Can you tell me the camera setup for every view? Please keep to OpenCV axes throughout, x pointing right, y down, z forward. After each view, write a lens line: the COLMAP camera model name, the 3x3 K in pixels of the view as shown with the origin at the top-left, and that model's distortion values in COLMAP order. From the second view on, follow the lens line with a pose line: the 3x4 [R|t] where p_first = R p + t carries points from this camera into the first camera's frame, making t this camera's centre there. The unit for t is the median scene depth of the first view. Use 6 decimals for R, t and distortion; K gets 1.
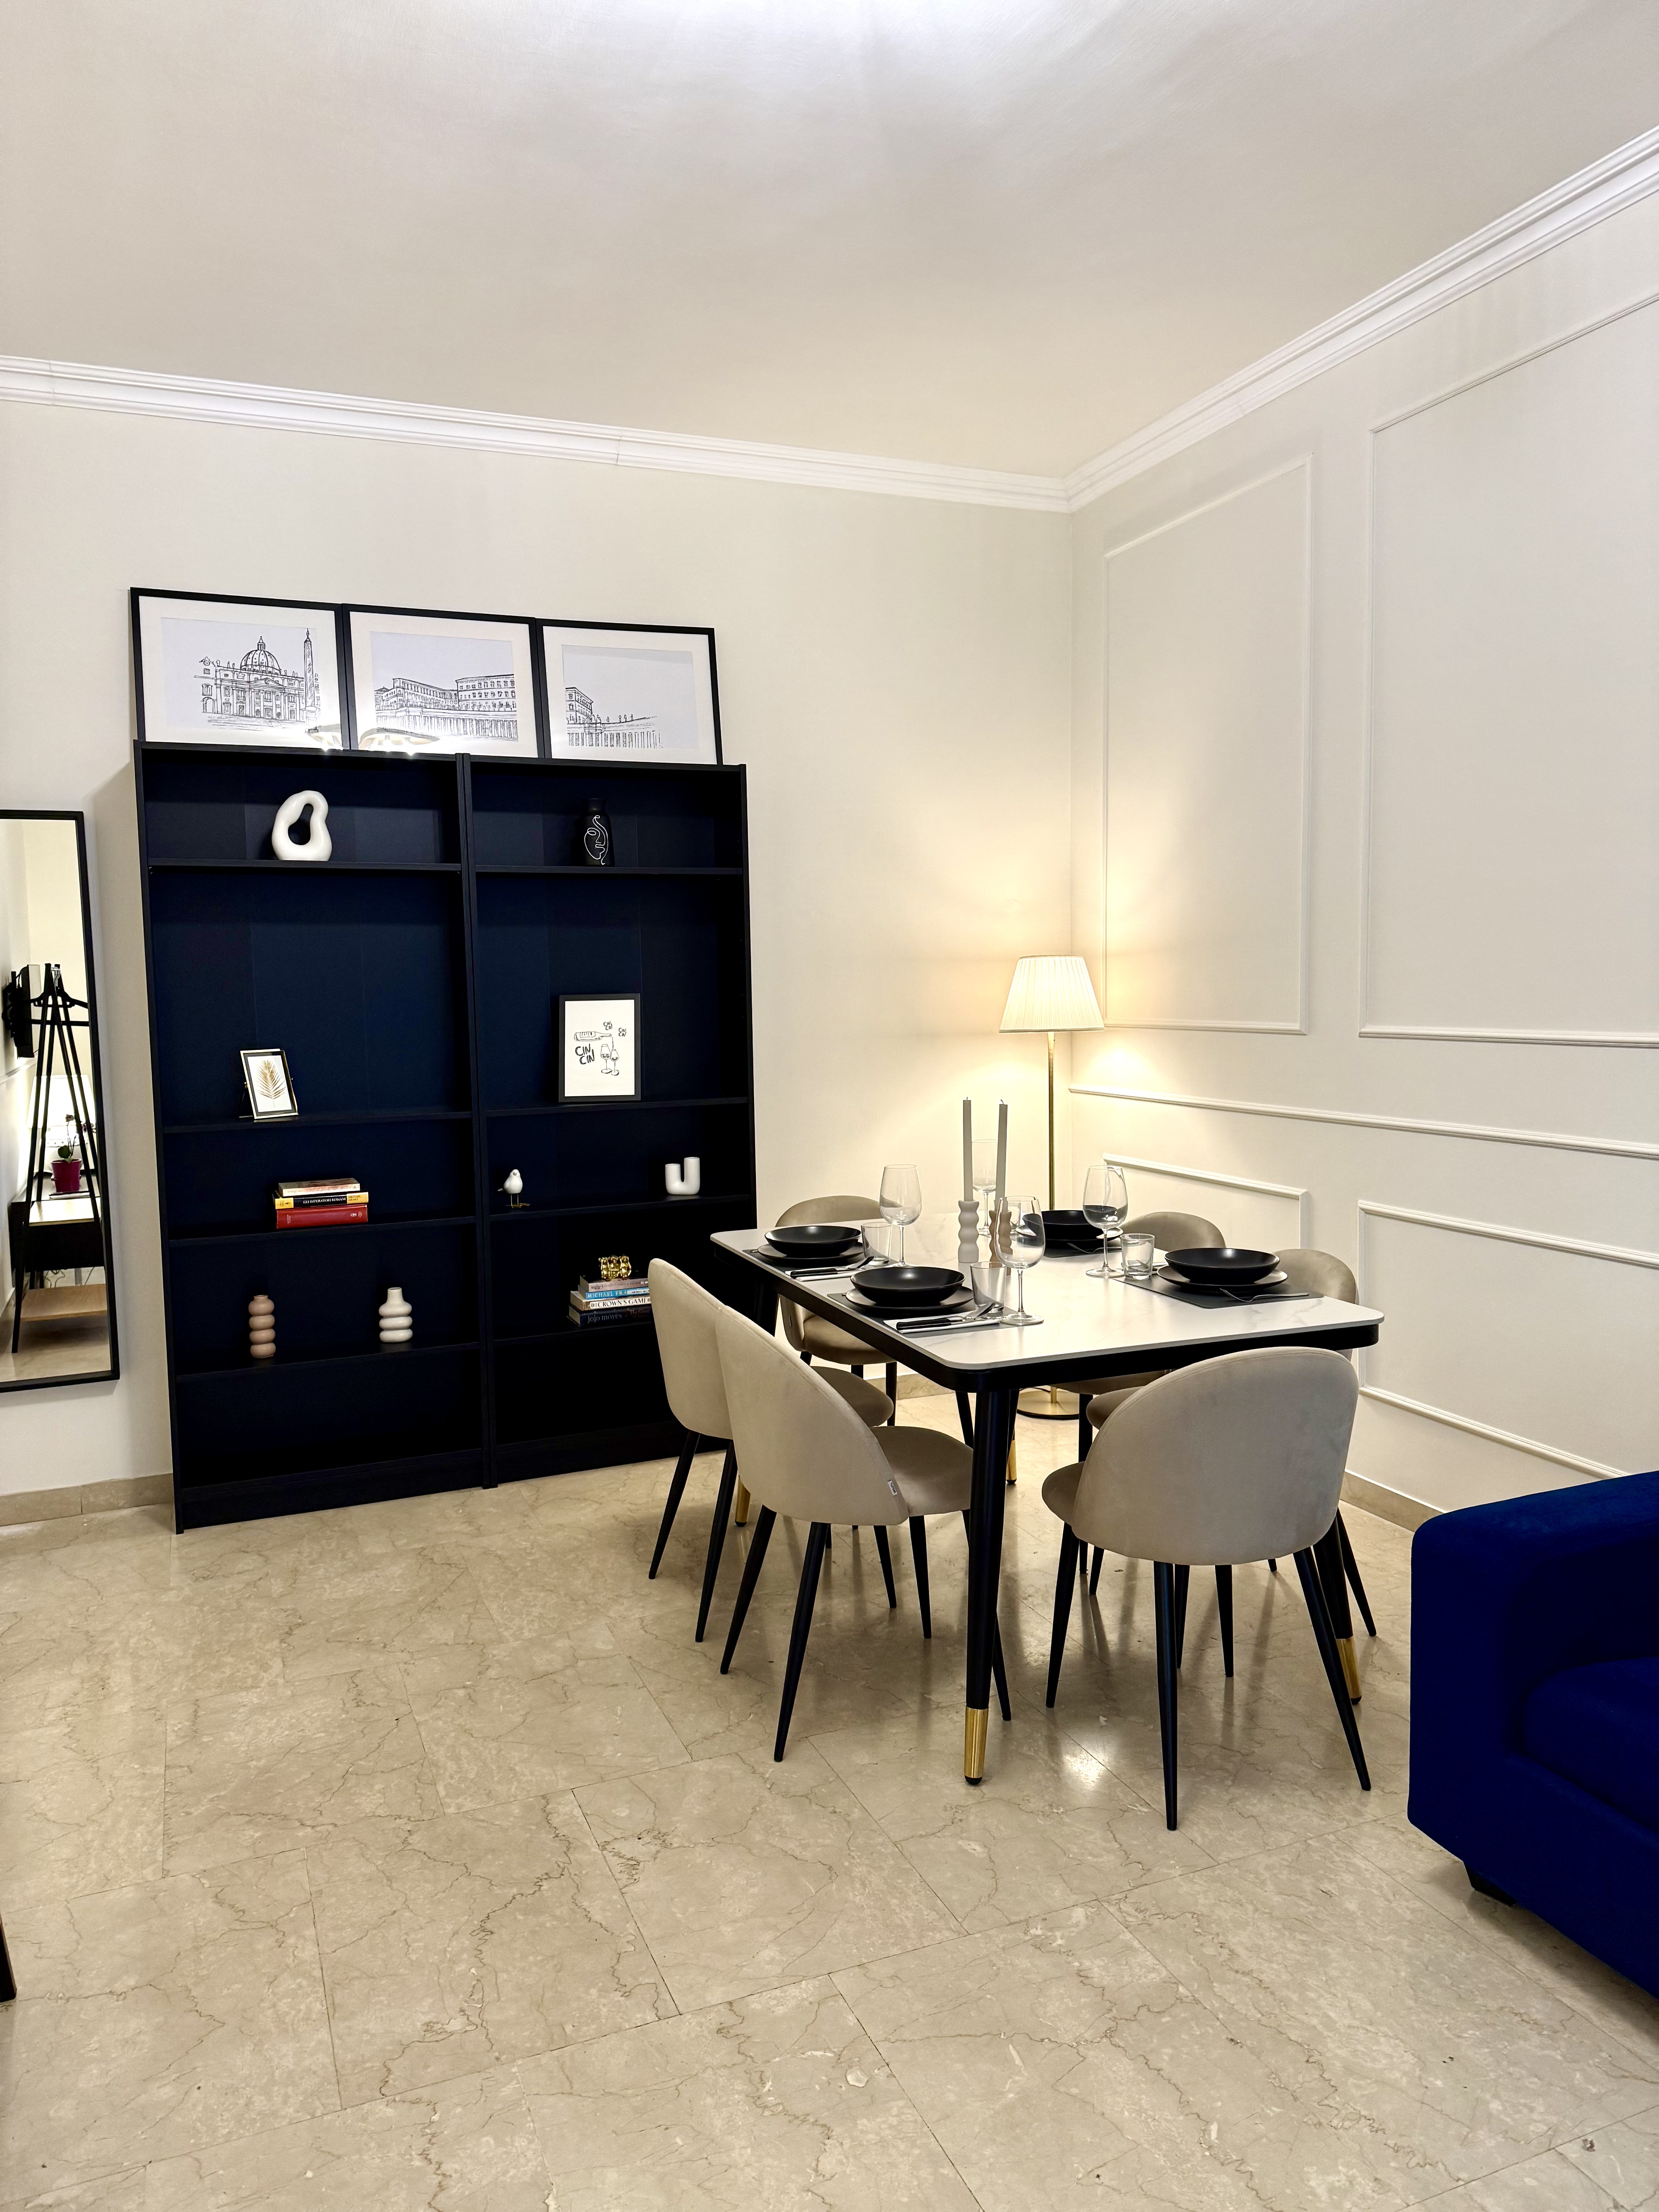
lens RADIAL K [[1577.8, 0, 824.8], [0, 1577.8, 1115.3], [0, 0, 1]] dist [0.008591, -0.008421]
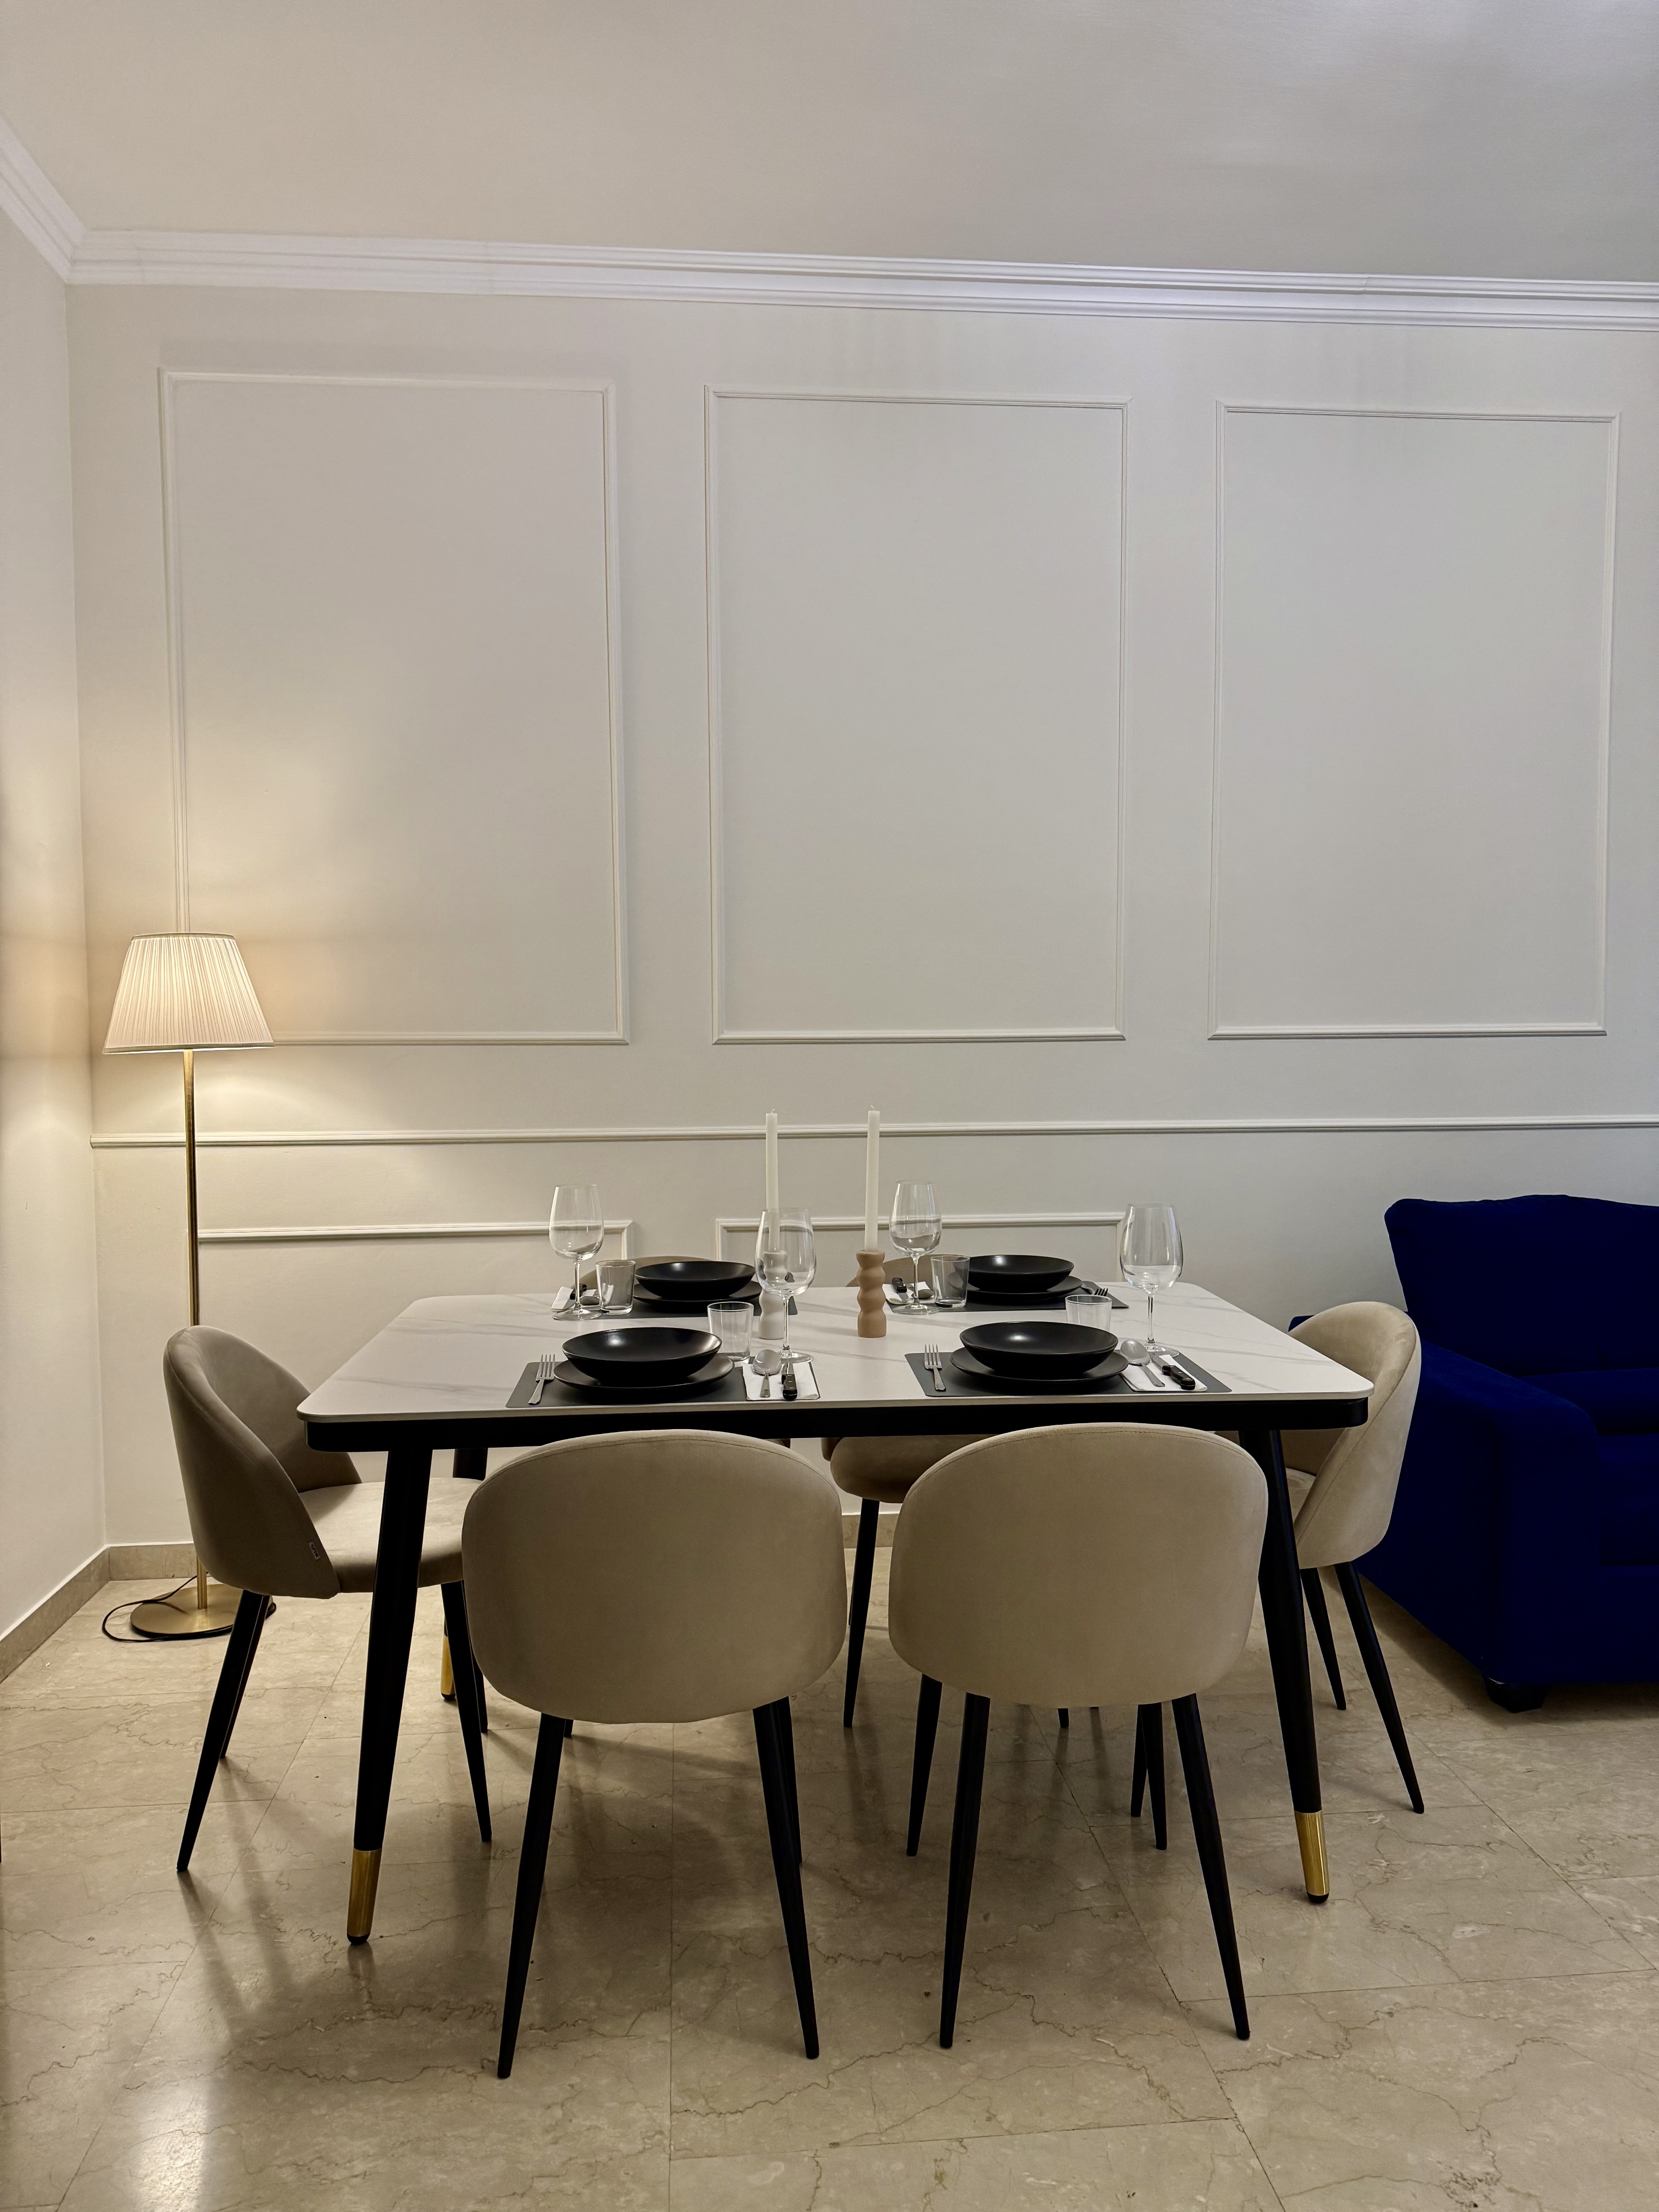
lens RADIAL K [[1577.8, 0, 824.8], [0, 1577.8, 1115.3], [0, 0, 1]] dist [0.008591, -0.008421]
pose [[0.278175, -0.042442, 0.959592, -0.839775], [0.087137, 0.996019, 0.018794, -0.030725], [-0.956570, 0.078388, 0.280766, 1.085272]]
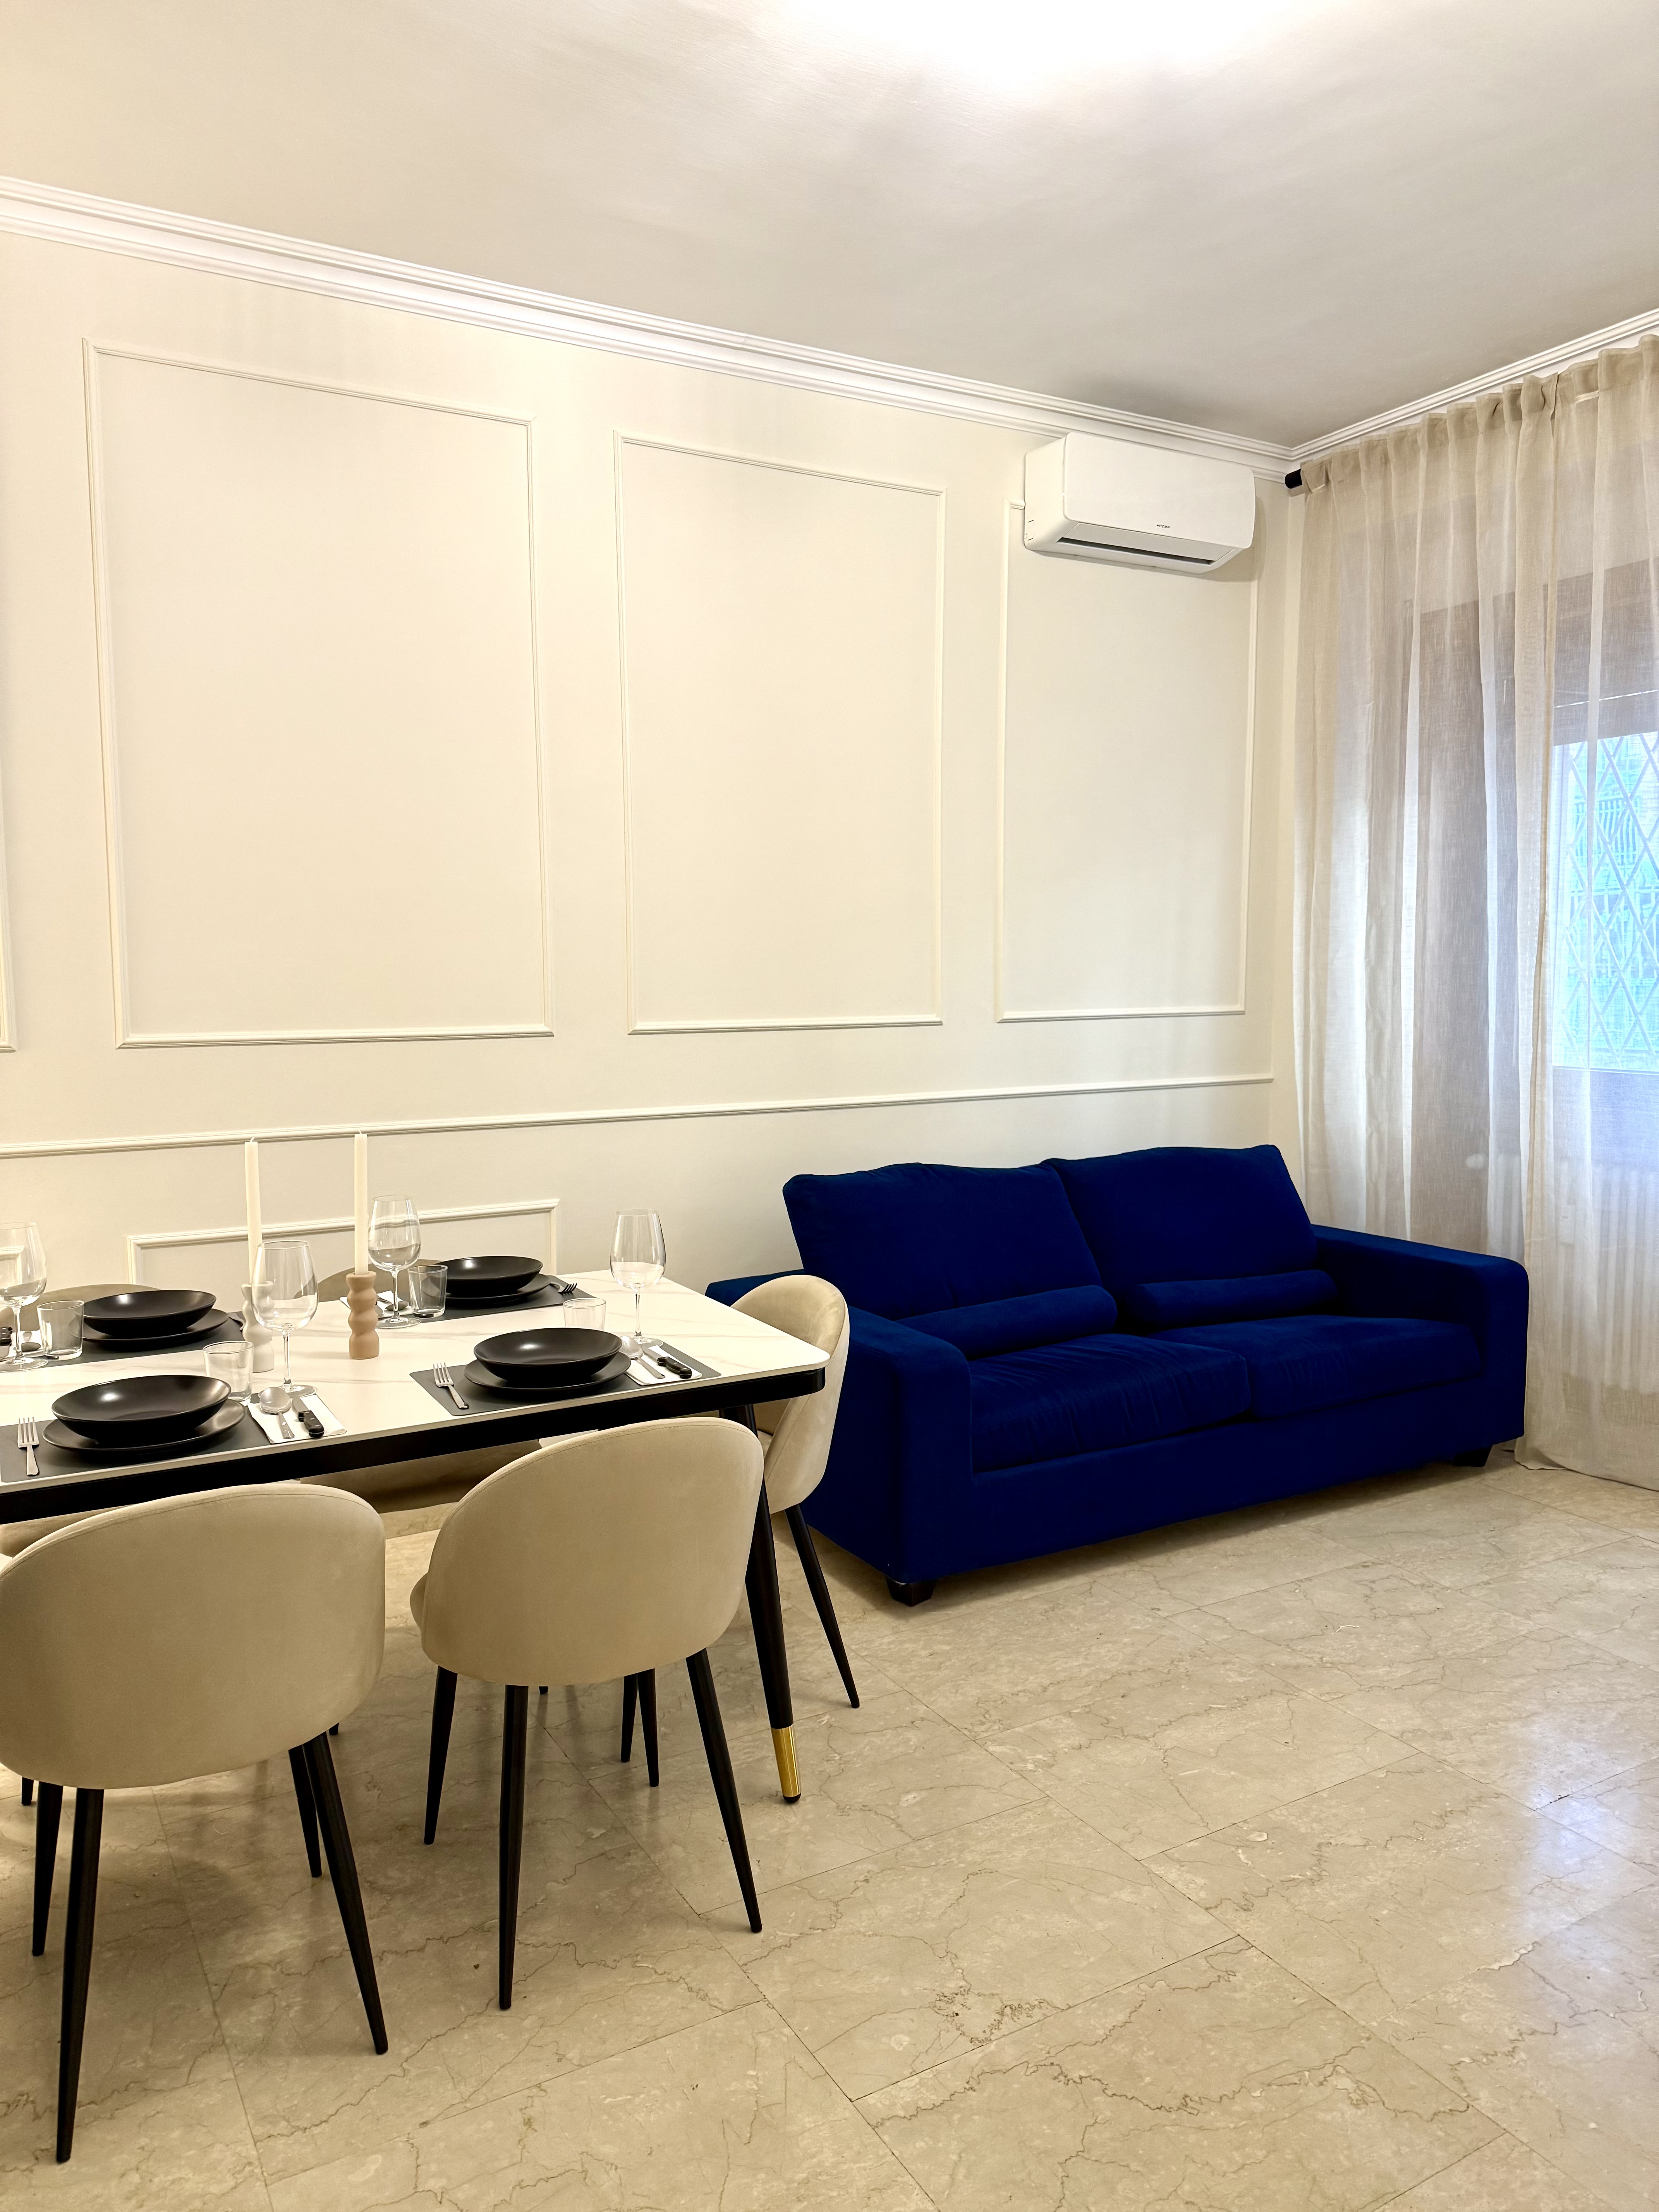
lens RADIAL K [[1577.8, 0, 824.8], [0, 1577.8, 1115.3], [0, 0, 1]] dist [0.008591, -0.008421]
pose [[-0.142126, -0.077027, 0.986847, -0.915582], [0.098287, 0.990942, 0.091502, -0.086630], [-0.984957, 0.110000, -0.133268, 1.174632]]
